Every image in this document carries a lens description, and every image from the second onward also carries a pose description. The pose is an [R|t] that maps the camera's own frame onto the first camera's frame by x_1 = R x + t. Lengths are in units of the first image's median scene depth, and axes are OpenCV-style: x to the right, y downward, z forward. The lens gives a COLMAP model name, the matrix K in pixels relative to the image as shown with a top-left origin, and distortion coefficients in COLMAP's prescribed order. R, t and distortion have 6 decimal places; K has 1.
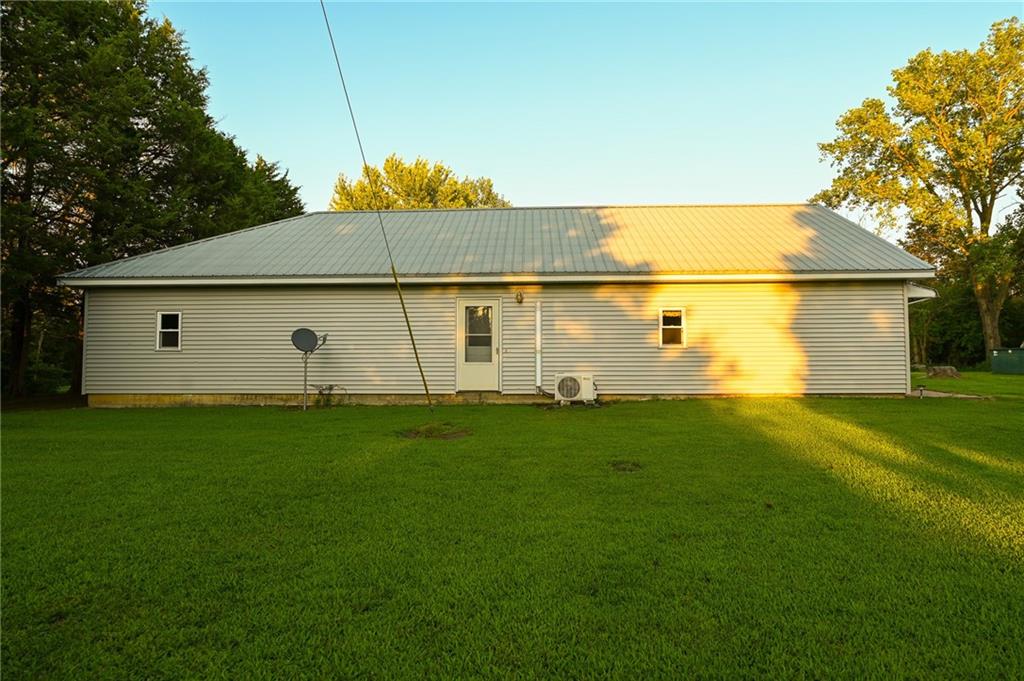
lens RADIAL K [[491.6, 0, 511.9], [0, 491.6, 340.1], [0, 0, 1]] dist [-0.003730, -0.000175]
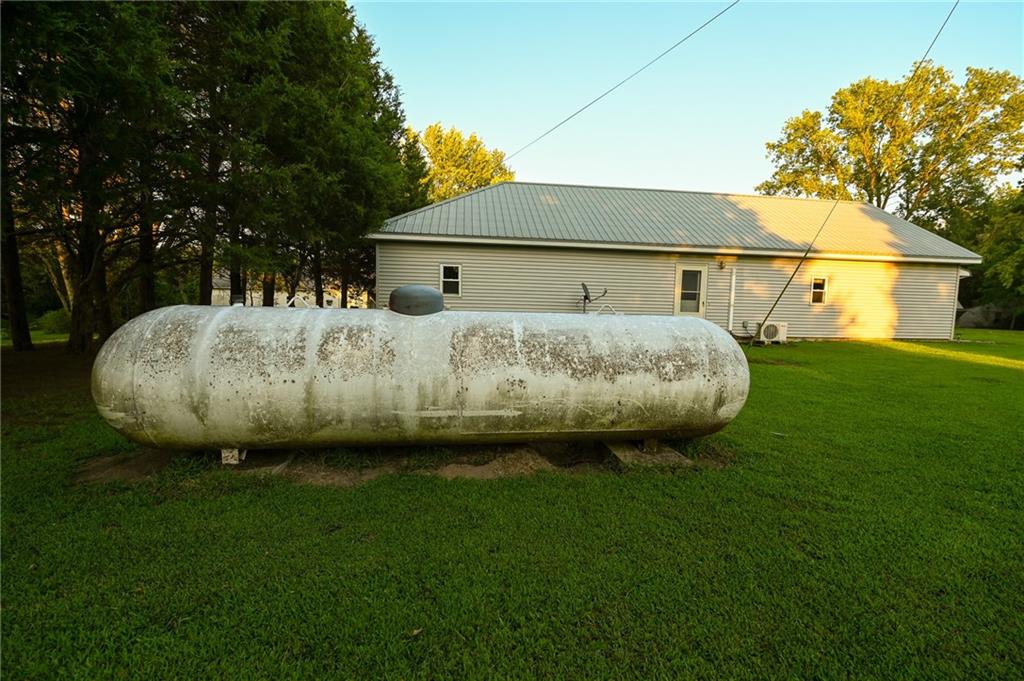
lens RADIAL K [[412.2, 0, 512.1], [0, 412.2, 341.9], [0, 0, 1]] dist [-0.010428, -0.000307]
pose [[0.989516, 0.012776, 0.143857, -0.715166], [-0.030626, 0.991988, 0.122563, 0.002869], [-0.141139, -0.125684, 0.981979, -0.055975]]
